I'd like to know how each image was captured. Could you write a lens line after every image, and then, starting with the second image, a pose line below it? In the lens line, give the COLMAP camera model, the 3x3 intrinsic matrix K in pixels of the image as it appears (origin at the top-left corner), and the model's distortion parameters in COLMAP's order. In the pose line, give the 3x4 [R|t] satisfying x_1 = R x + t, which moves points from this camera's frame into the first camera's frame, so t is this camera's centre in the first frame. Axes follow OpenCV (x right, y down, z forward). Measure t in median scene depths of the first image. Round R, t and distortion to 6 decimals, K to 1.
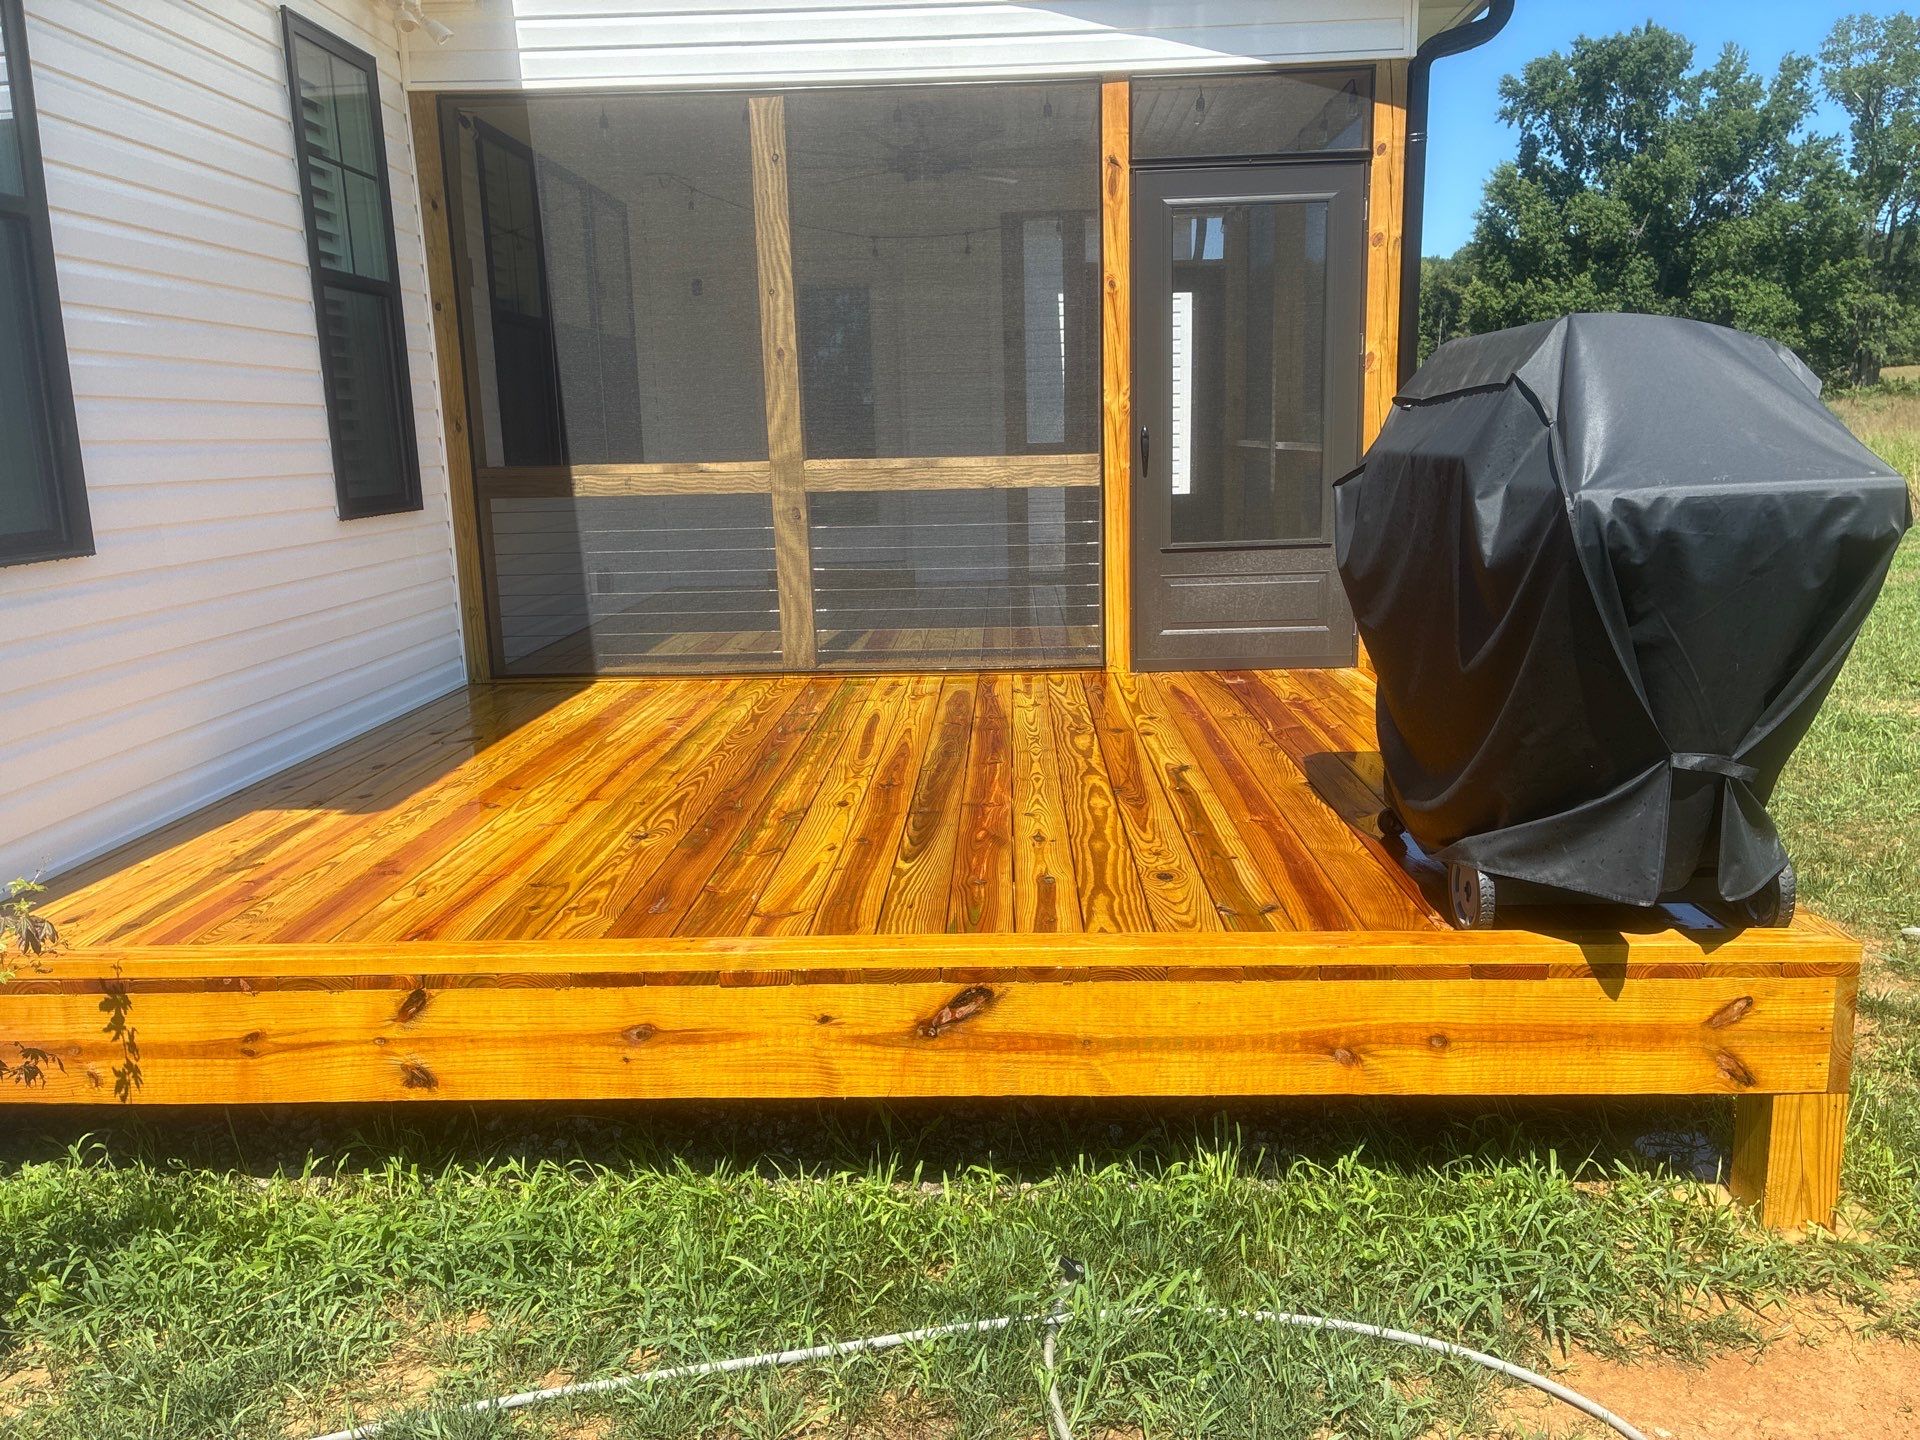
lens RADIAL K [[1345.5, 0, 962.8], [0, 1345.5, 696.4], [0, 0, 1]] dist [0.147791, -0.228814]
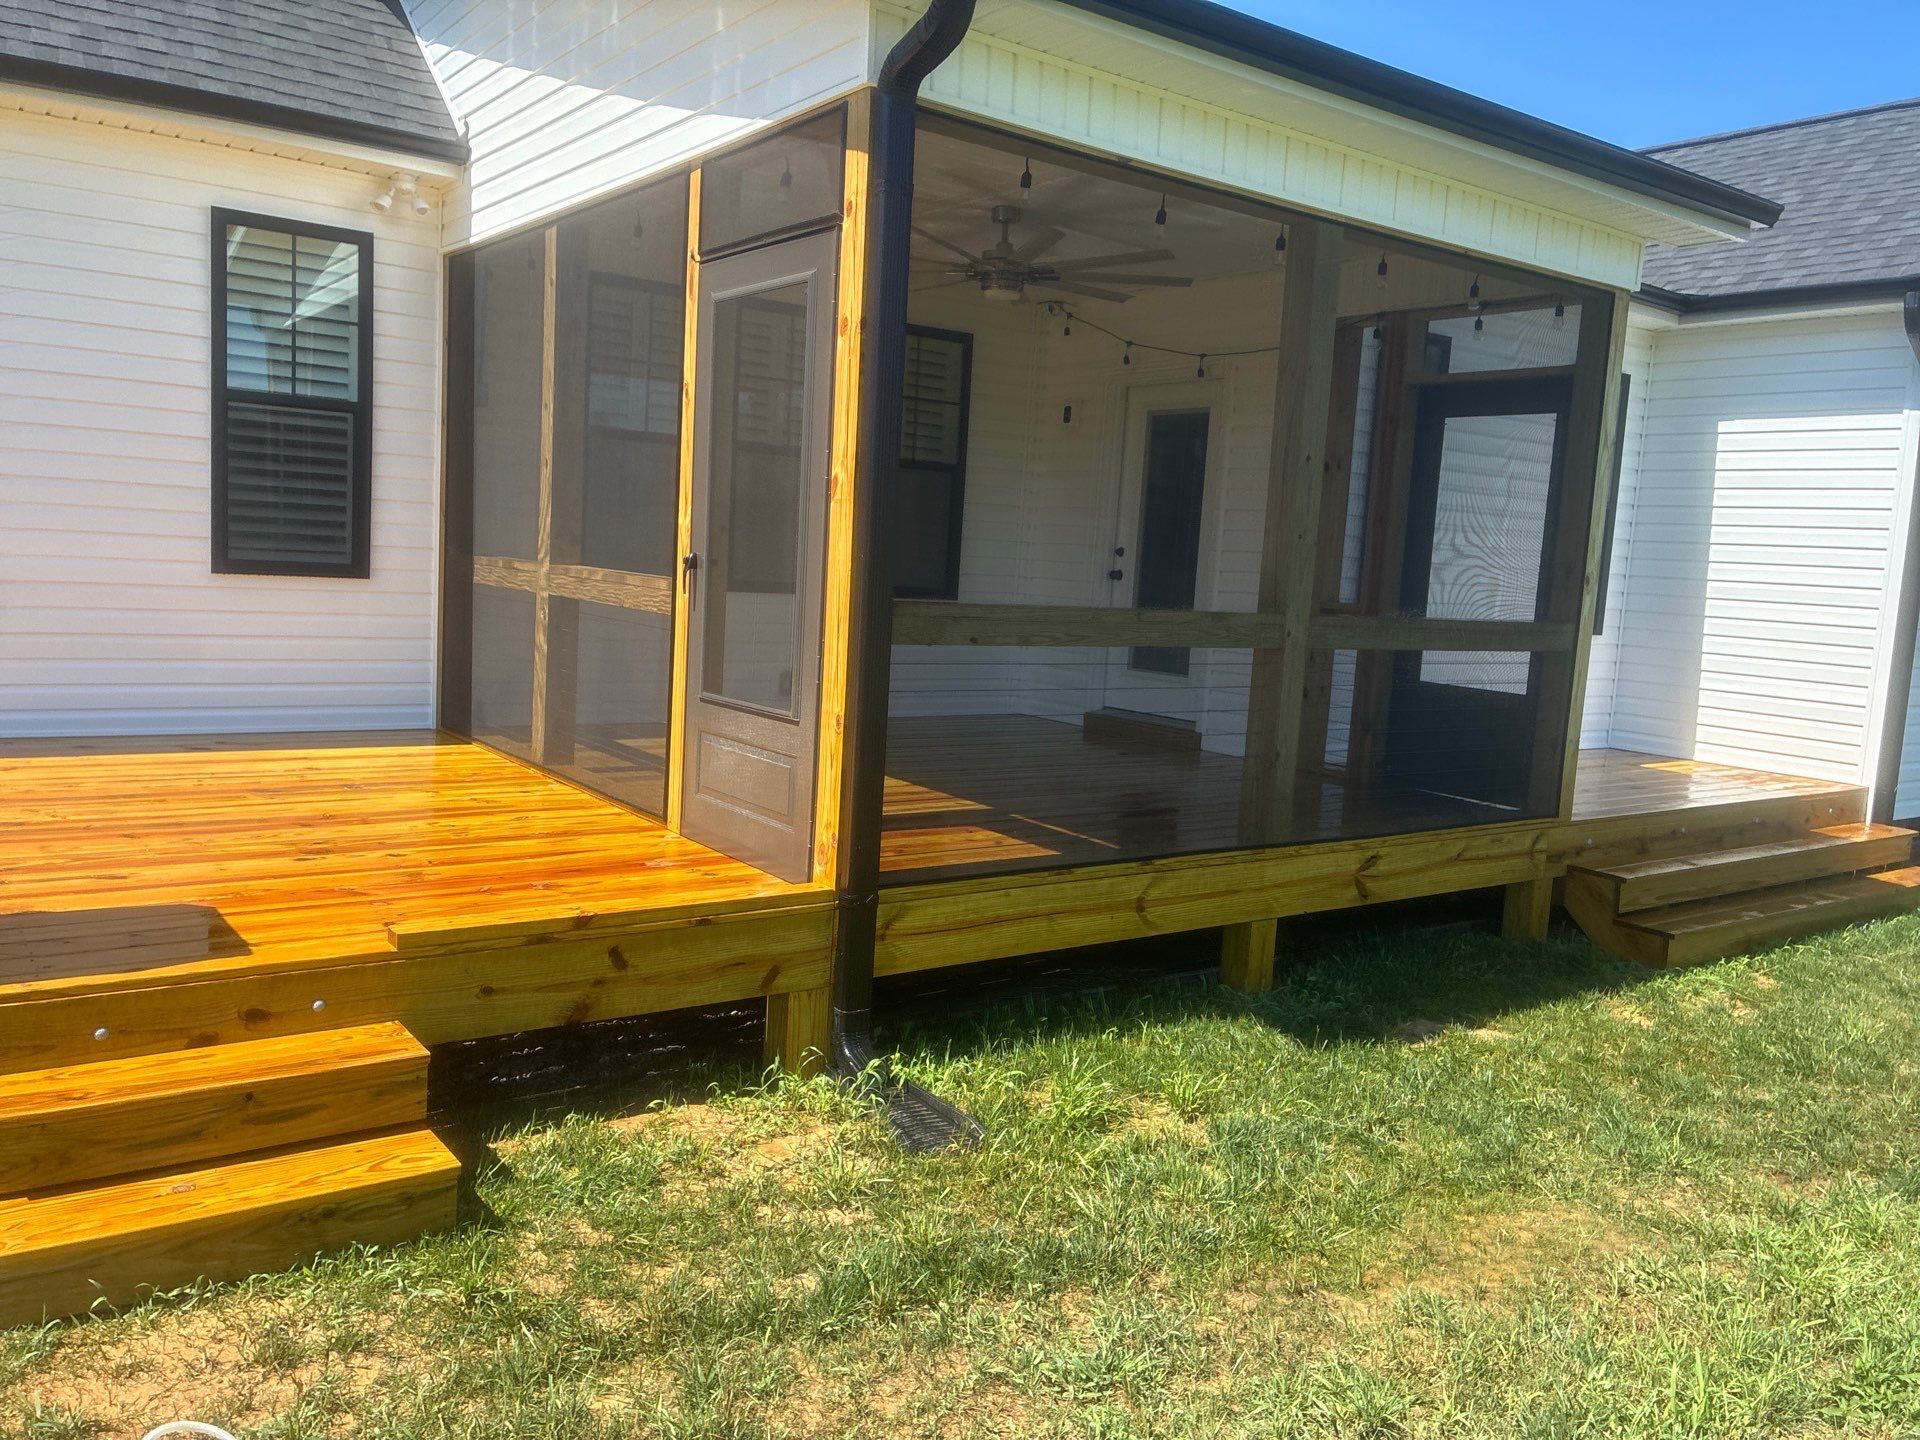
lens RADIAL K [[1408.1, 0, 960.0], [0, 1408.1, 720.0], [0, 0, 1]] dist [0.085304, -0.128275]
pose [[0.620552, 0.154799, -0.768735, 0.974022], [-0.225621, 0.974114, 0.014026, -0.151749], [0.751006, 0.164739, 0.639414, 0.597278]]
